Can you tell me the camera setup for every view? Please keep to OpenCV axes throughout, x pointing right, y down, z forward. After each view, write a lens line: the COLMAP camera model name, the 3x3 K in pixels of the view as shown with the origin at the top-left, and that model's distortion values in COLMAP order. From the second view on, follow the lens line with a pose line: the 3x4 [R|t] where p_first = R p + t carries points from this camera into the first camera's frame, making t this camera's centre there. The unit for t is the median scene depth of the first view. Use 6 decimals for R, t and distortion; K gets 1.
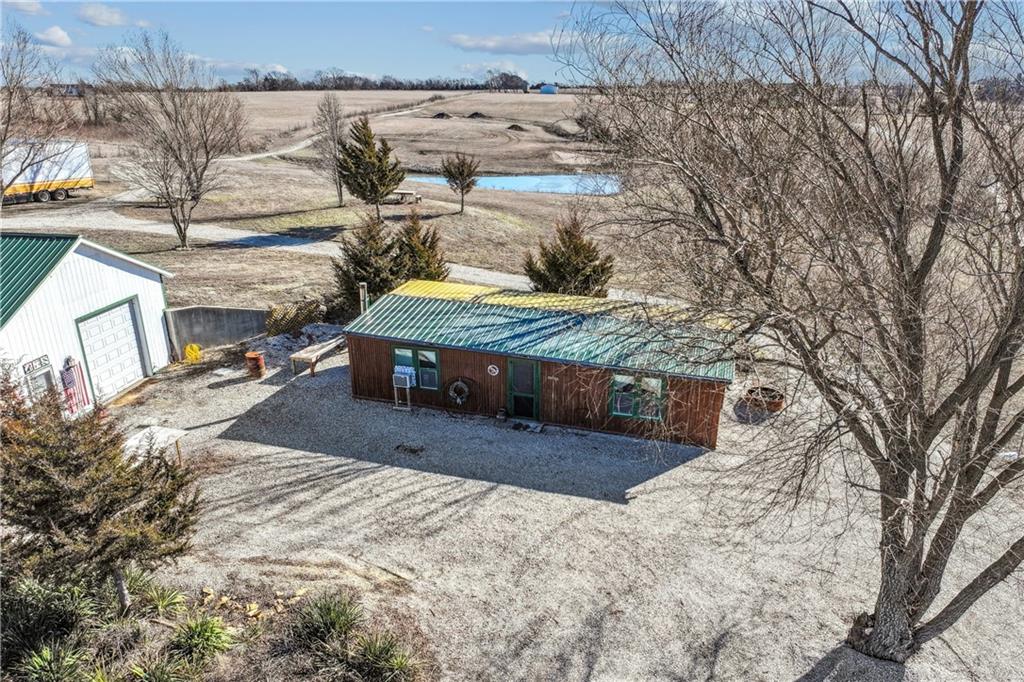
lens RADIAL K [[710.2, 0, 512.0], [0, 710.2, 341.0], [0, 0, 1]] dist [0.033509, -0.001386]
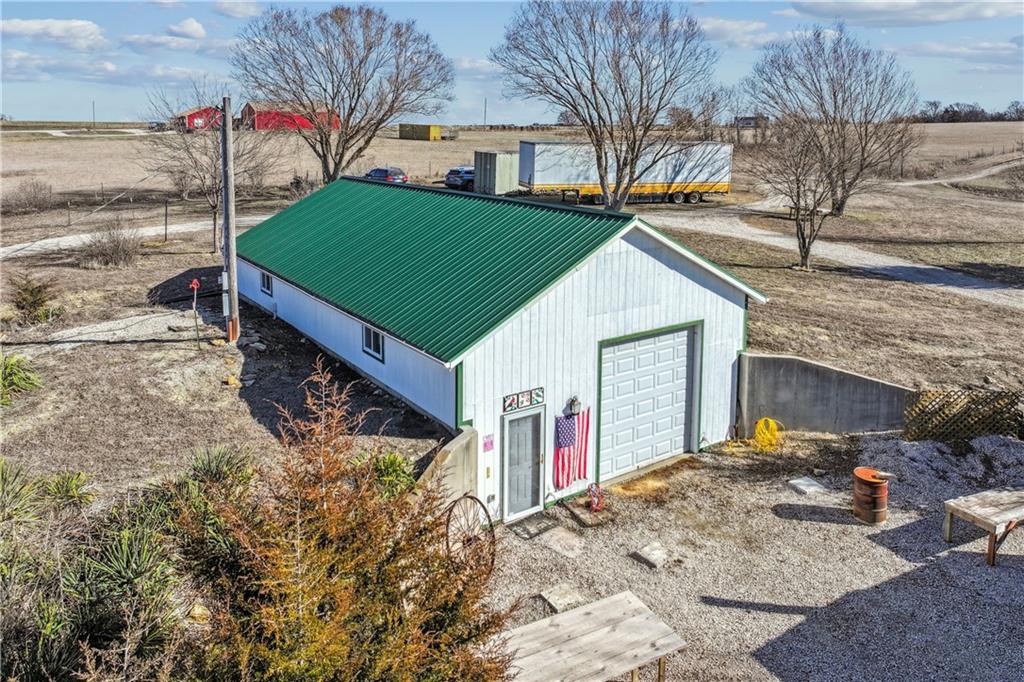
lens RADIAL K [[745.7, 0, 513.5], [0, 745.7, 242.1], [0, 0, 1]] dist [-0.006830, -0.001570]
pose [[0.673907, 0.111402, -0.730369, -0.143979], [-0.241912, 0.967344, -0.075662, -0.036253], [0.698089, 0.227674, 0.678849, 0.370594]]
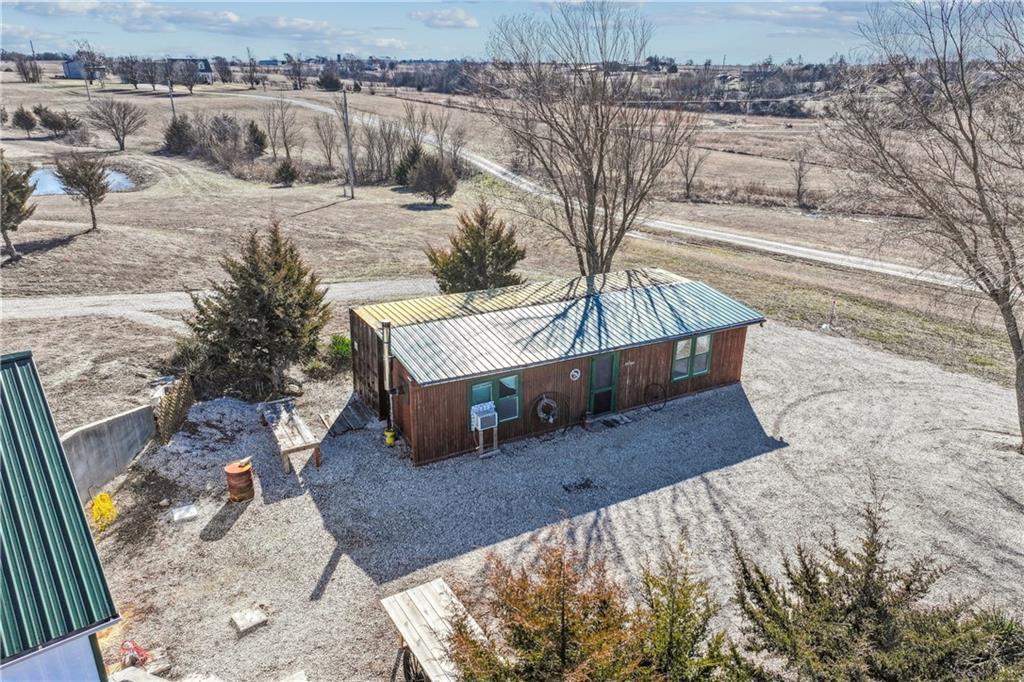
lens RADIAL K [[710.2, 0, 512.0], [0, 710.2, 341.0], [0, 0, 1]] dist [0.033509, -0.001386]
pose [[0.689276, -0.247190, 0.681026, -0.534861], [0.234332, 0.965533, 0.113286, -0.094275], [-0.685556, 0.081501, 0.723443, 0.309581]]
